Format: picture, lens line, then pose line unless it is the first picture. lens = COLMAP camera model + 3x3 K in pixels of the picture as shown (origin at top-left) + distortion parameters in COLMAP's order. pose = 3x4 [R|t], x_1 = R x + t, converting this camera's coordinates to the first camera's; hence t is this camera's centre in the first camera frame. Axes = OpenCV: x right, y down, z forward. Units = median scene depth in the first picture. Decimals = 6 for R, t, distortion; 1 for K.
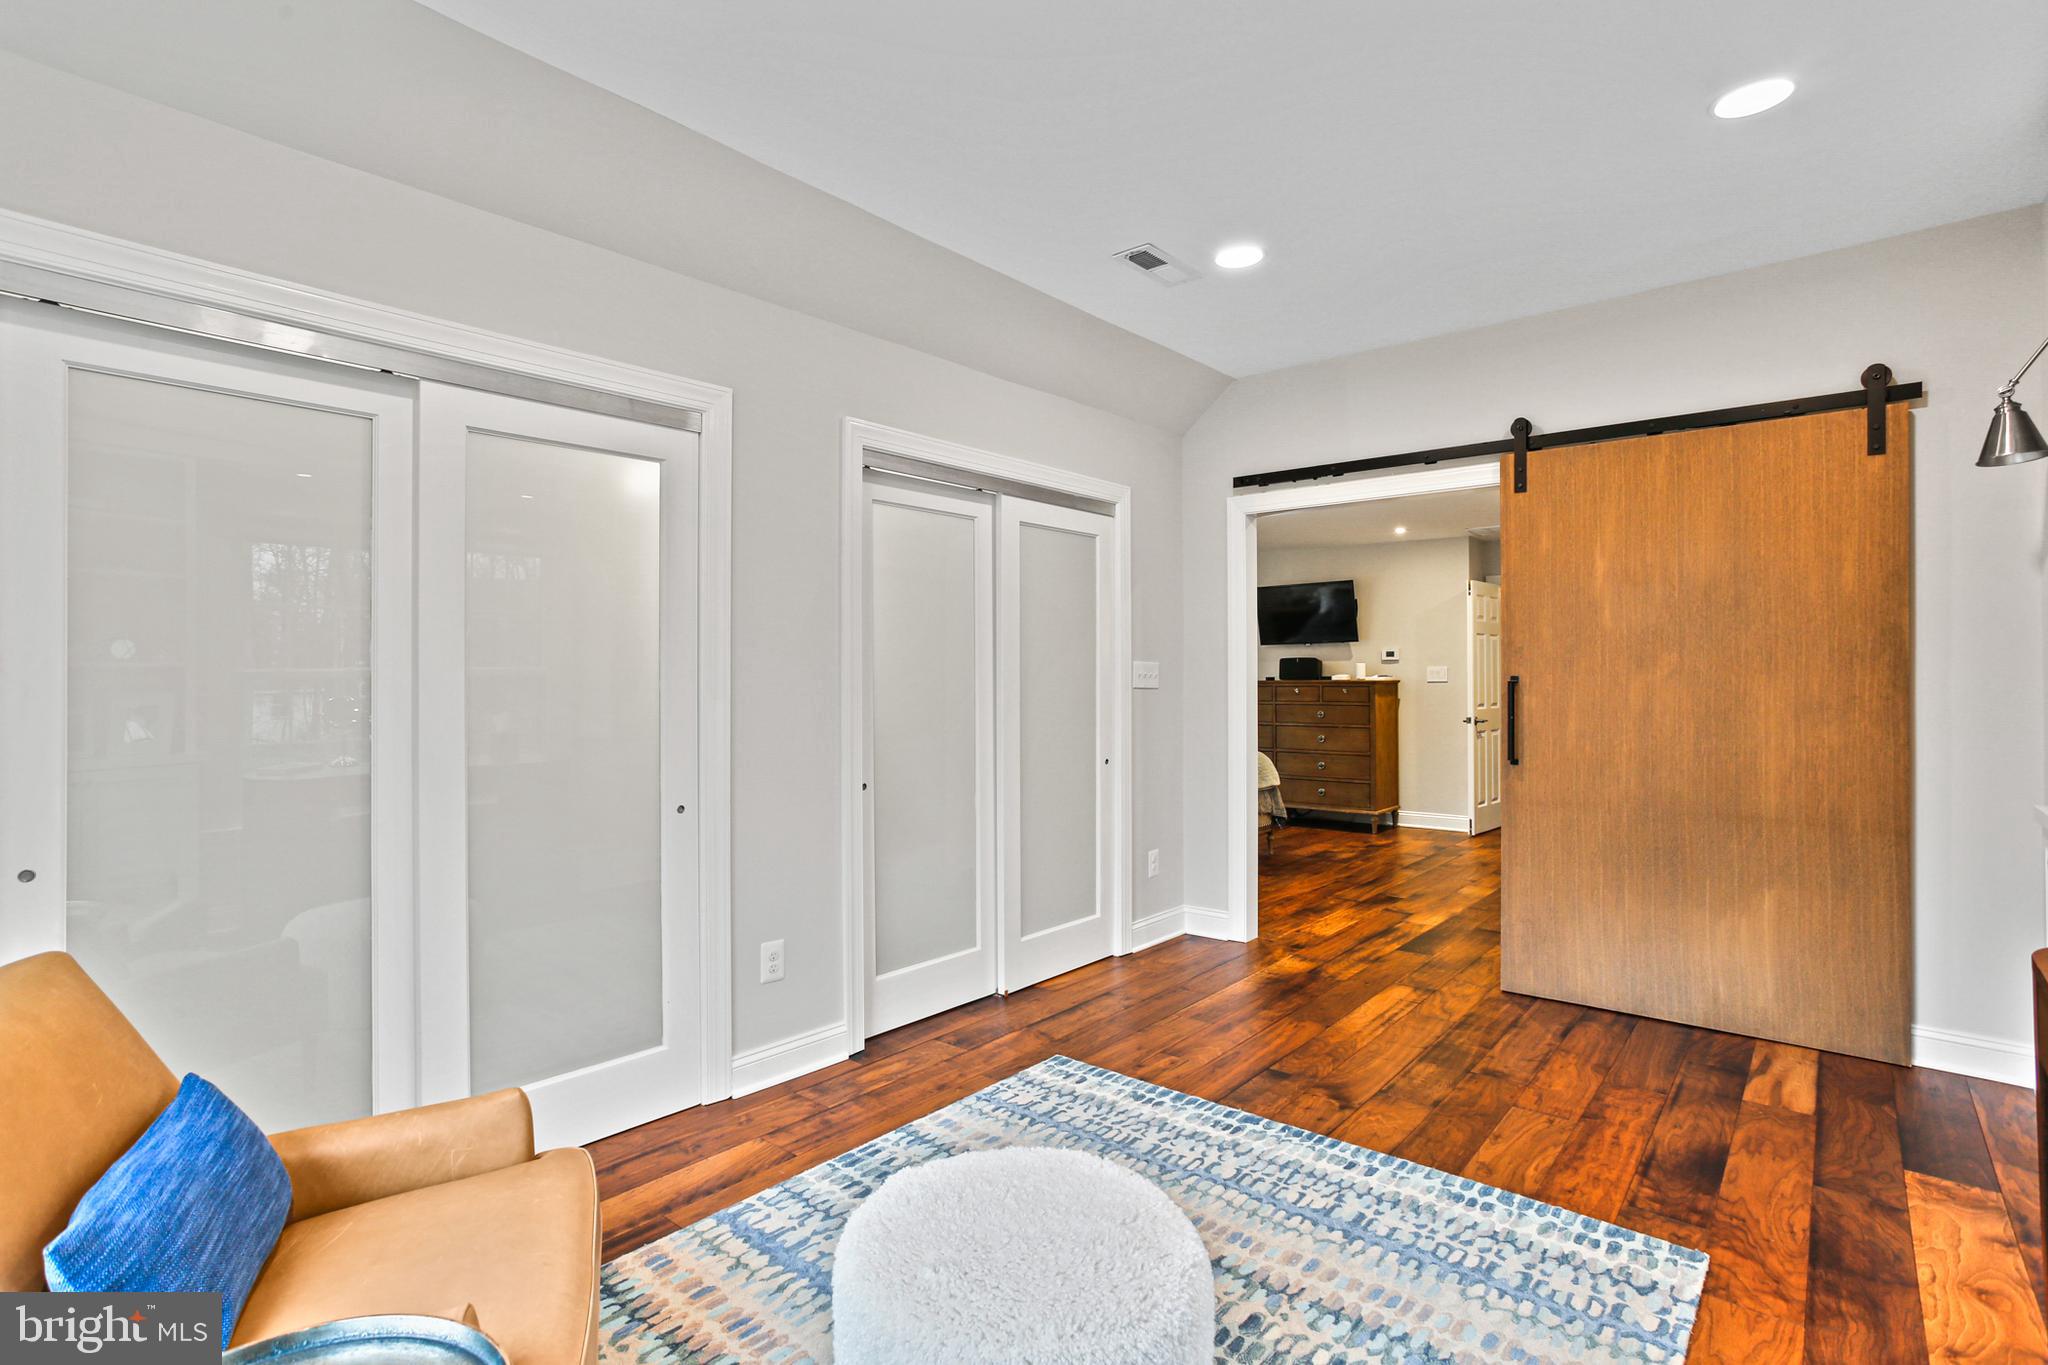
lens RADIAL K [[1009.3, 0, 1024.1], [0, 1009.3, 681.8], [0, 0, 1]] dist [-0.045619, 0.026600]
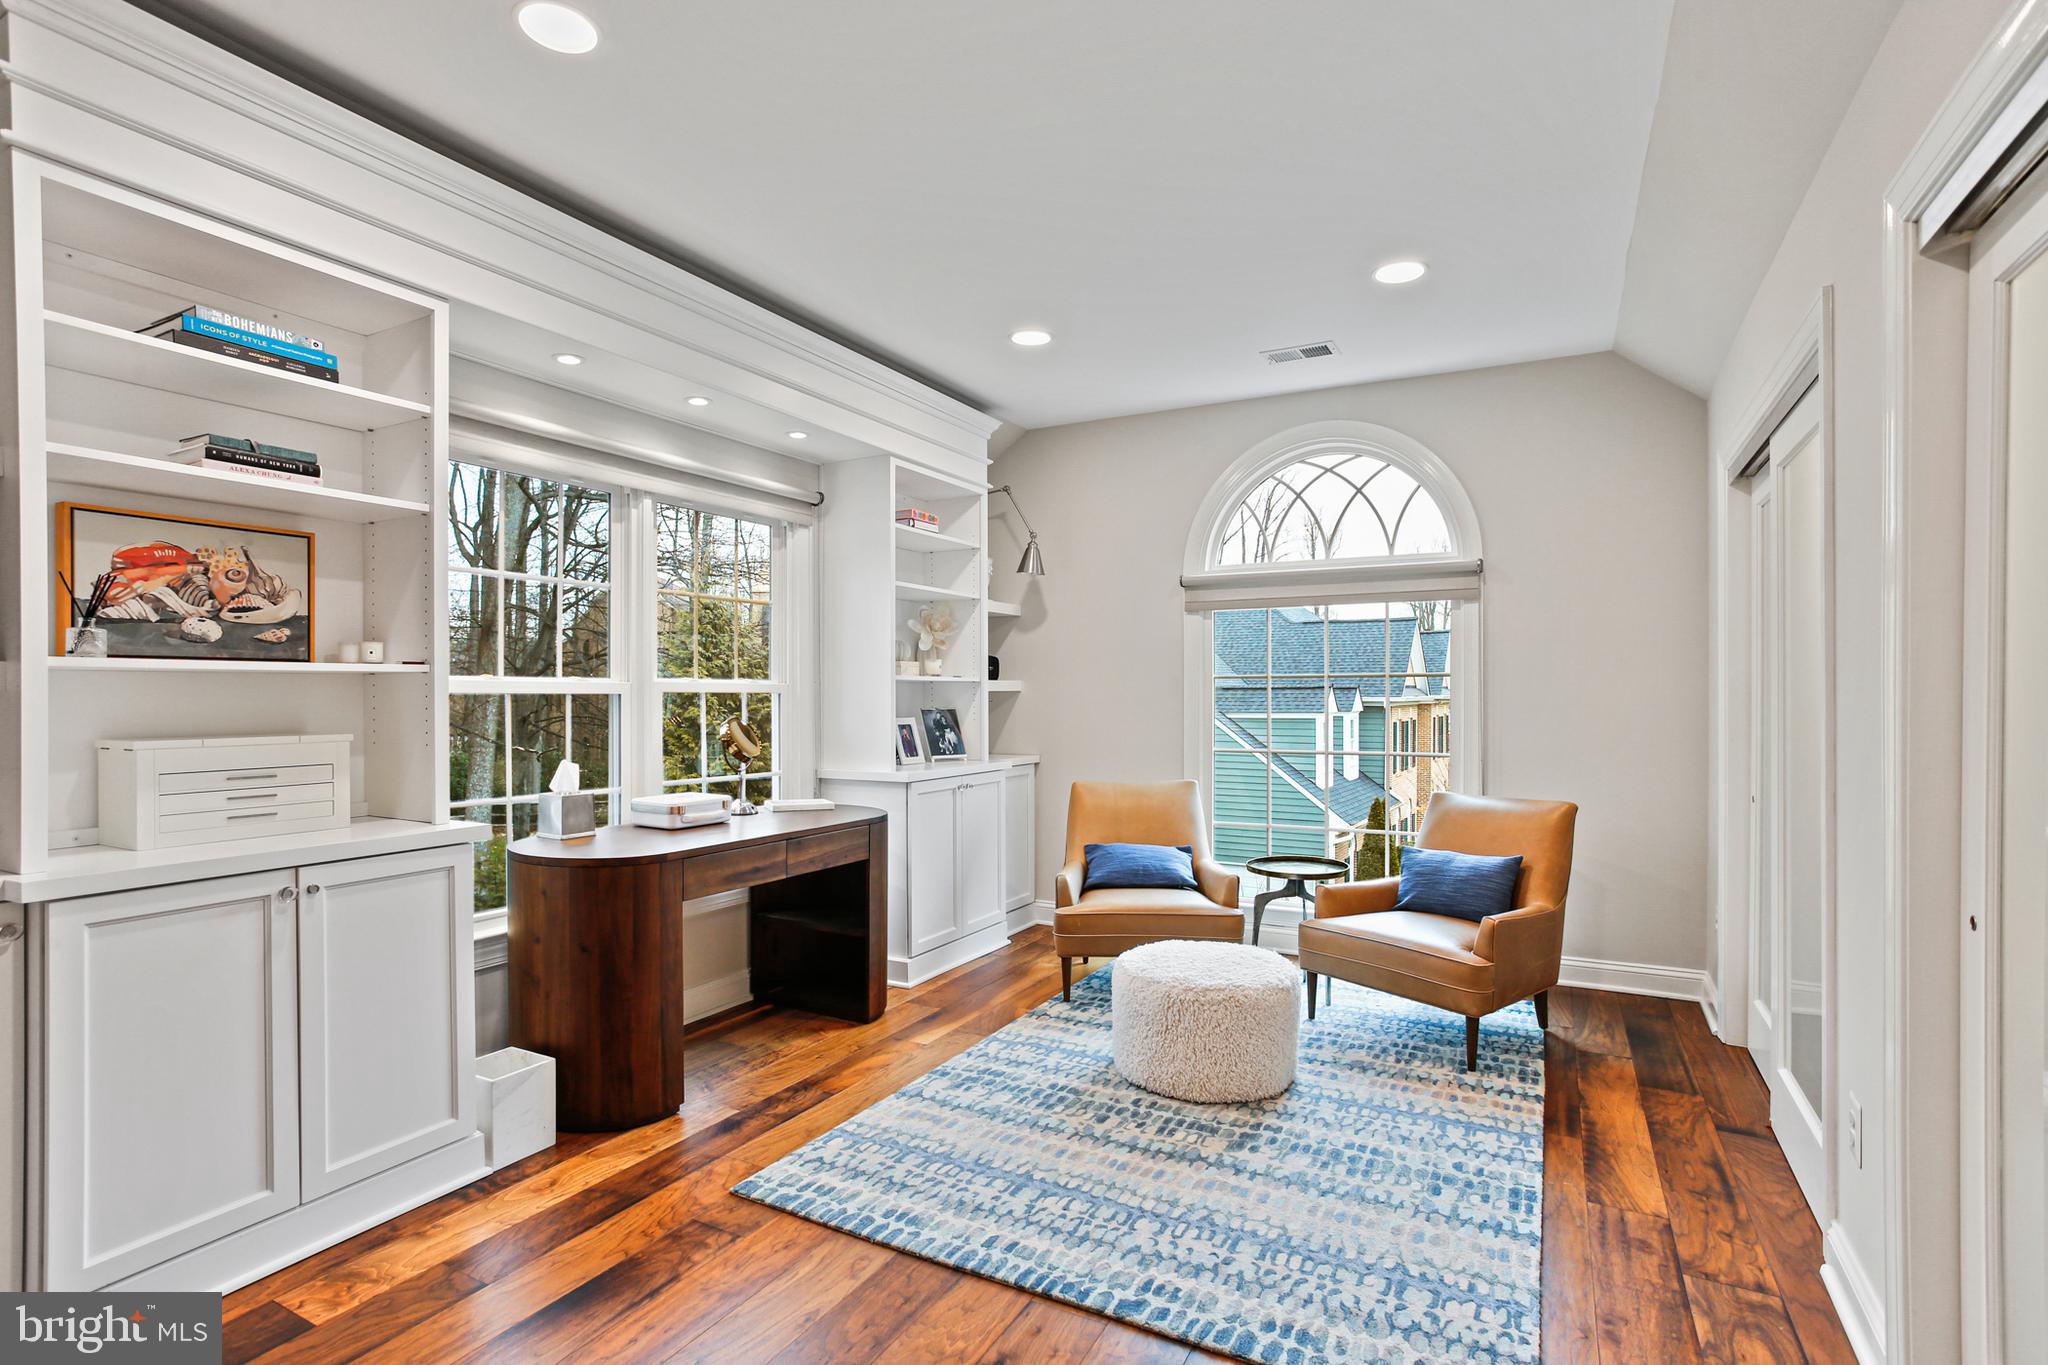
lens RADIAL K [[1009.3, 0, 1024.4], [0, 1009.3, 689.2], [0, 0, 1]] dist [-0.045619, 0.026600]
pose [[-0.978750, 0.004140, -0.205015, 0.505165], [0.004747, 0.999986, -0.002471, -0.005732], [0.205002, -0.003391, -0.978756, 1.906176]]
